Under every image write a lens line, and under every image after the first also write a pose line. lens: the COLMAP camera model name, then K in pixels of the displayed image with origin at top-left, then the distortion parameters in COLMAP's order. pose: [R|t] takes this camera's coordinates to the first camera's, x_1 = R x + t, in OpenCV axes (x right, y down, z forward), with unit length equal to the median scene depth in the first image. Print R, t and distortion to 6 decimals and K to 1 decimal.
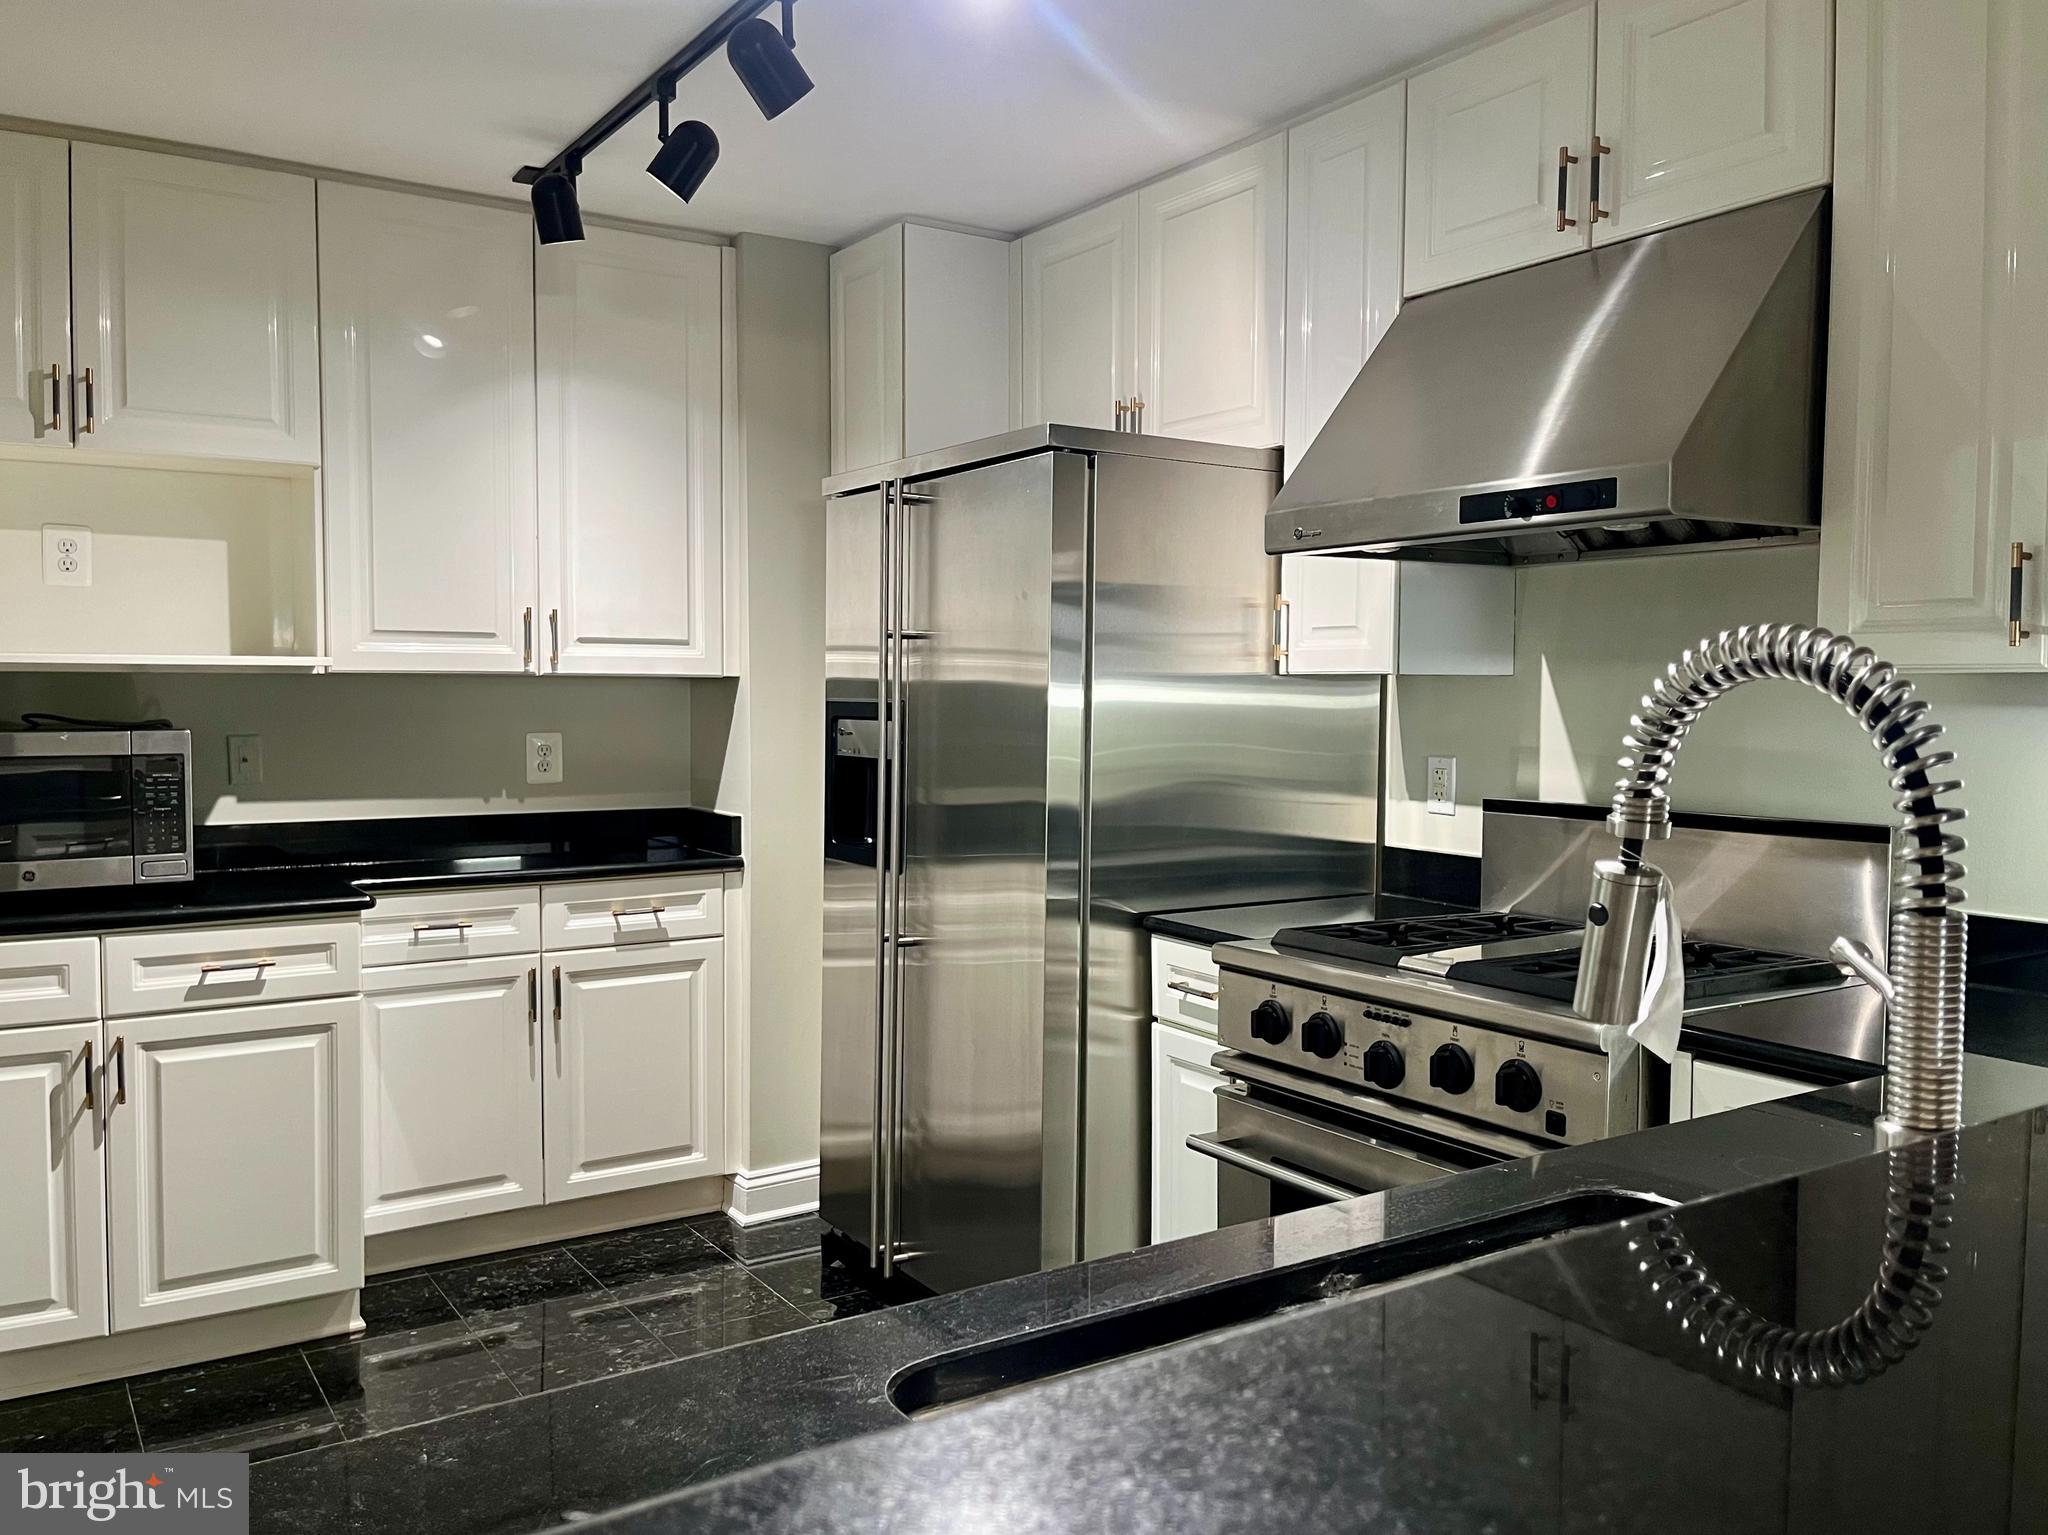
lens RADIAL K [[1601.7, 0, 1025.9], [0, 1601.7, 774.0], [0, 0, 1]] dist [0.055216, -0.041516]
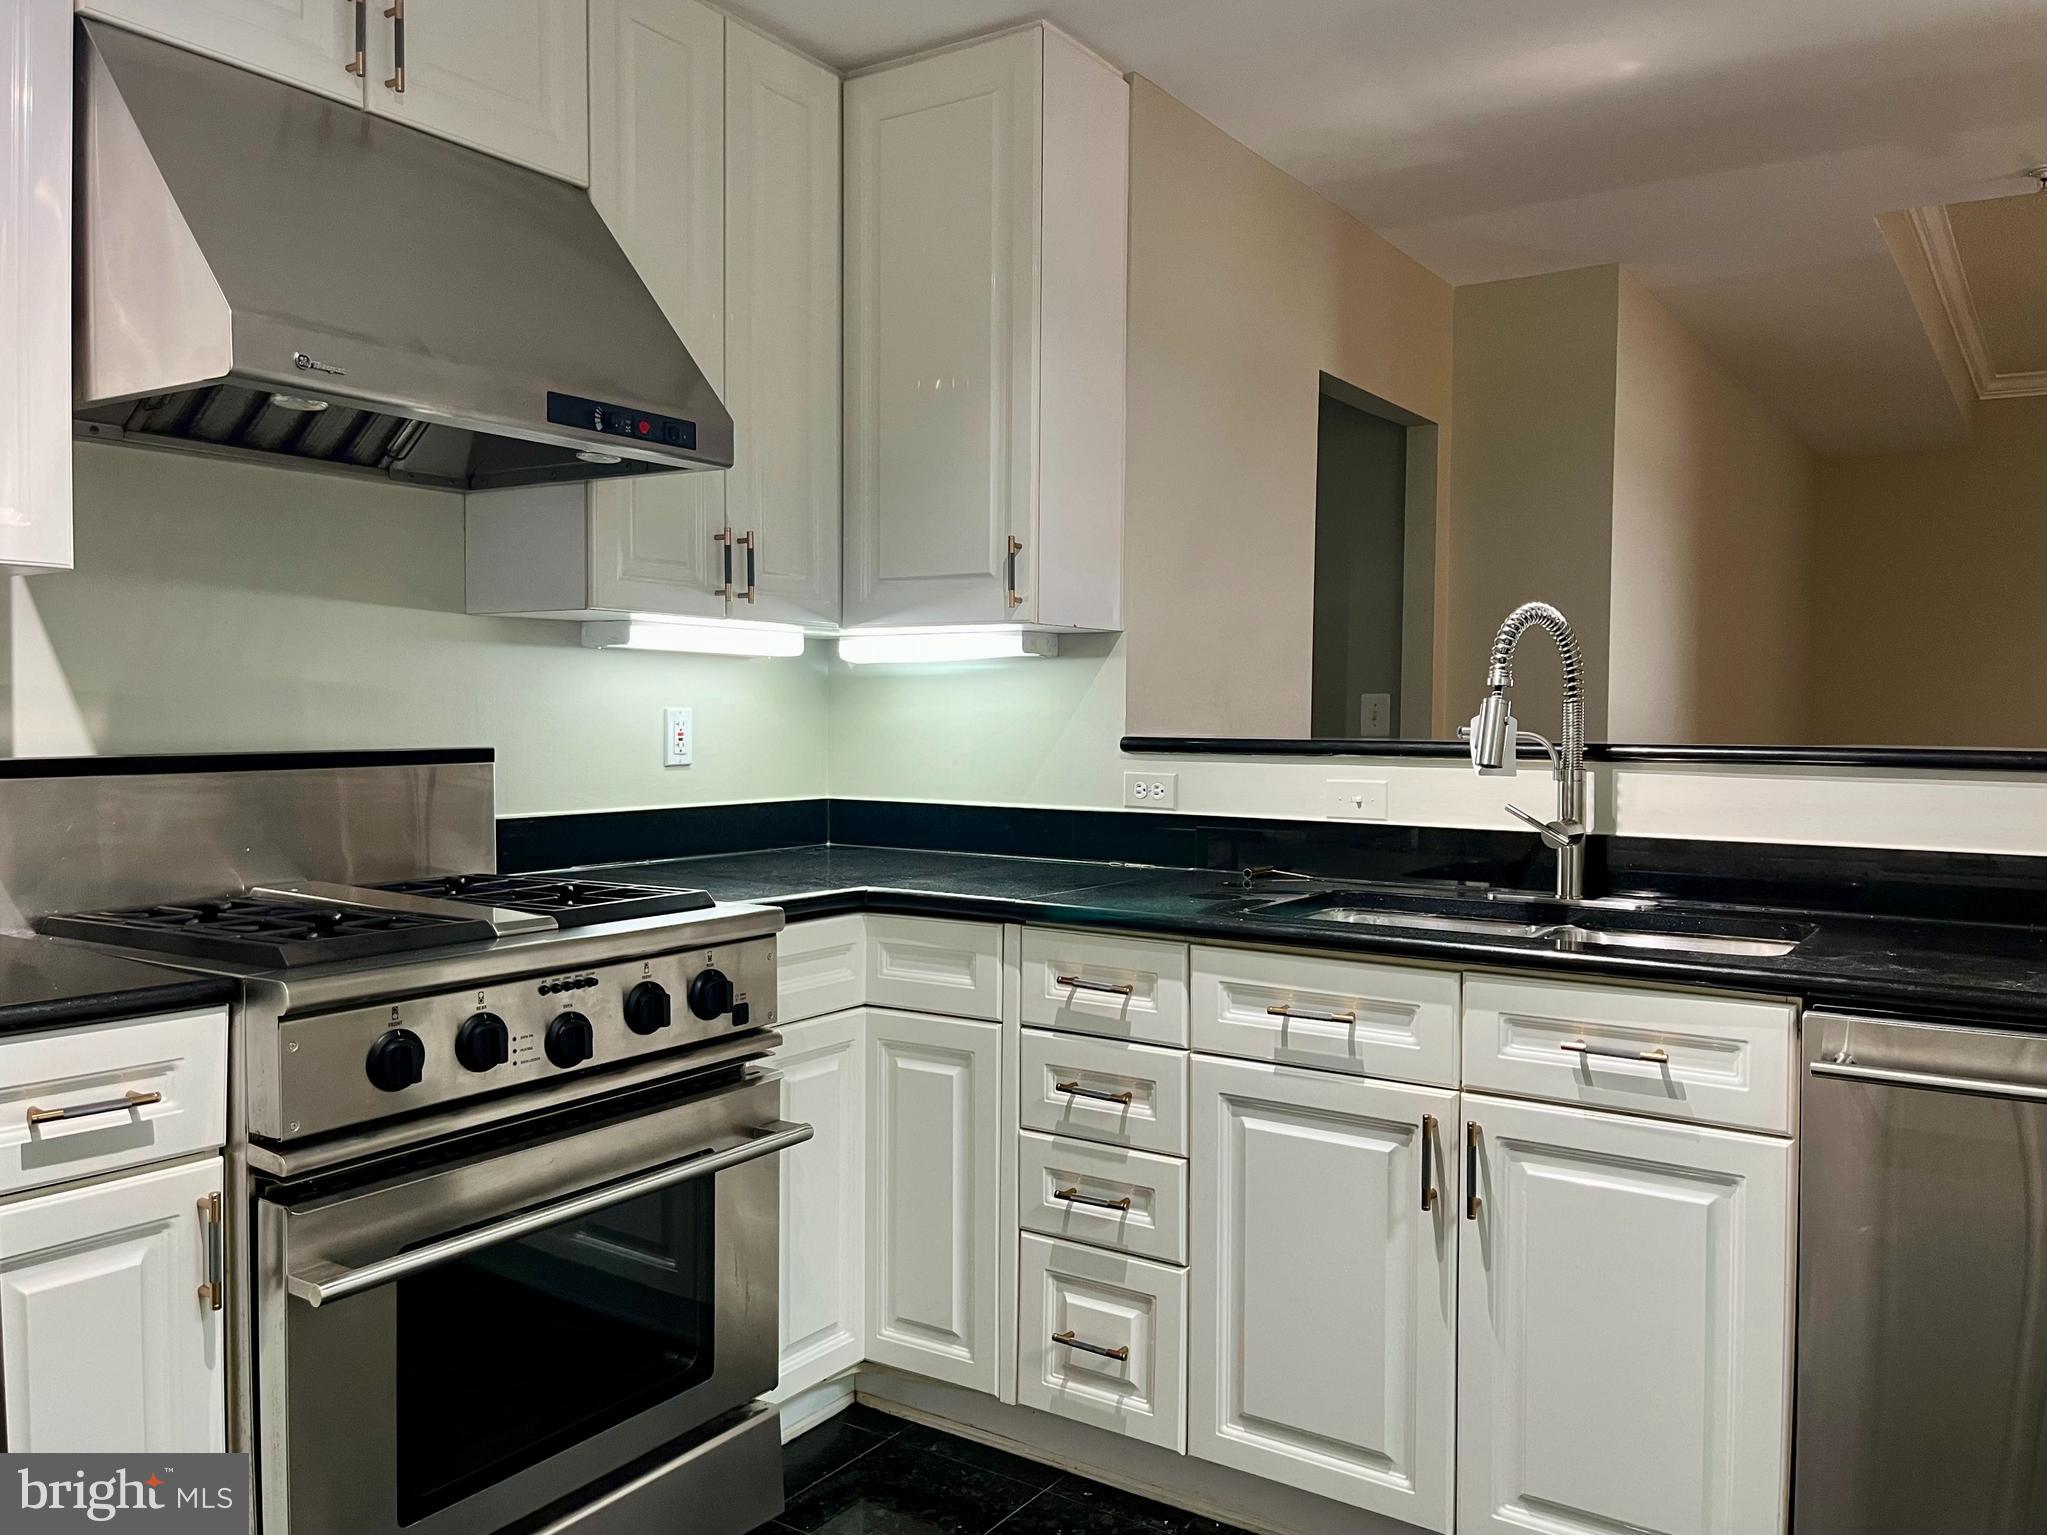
lens RADIAL K [[1600.9, 0, 1025.4], [0, 1600.9, 774.0], [0, 0, 1]] dist [0.055216, -0.041516]
pose [[-0.390644, -0.049263, 0.919223, -0.659859], [0.033872, 0.997122, 0.067833, -0.011948], [-0.919918, 0.057635, -0.387851, 1.099262]]
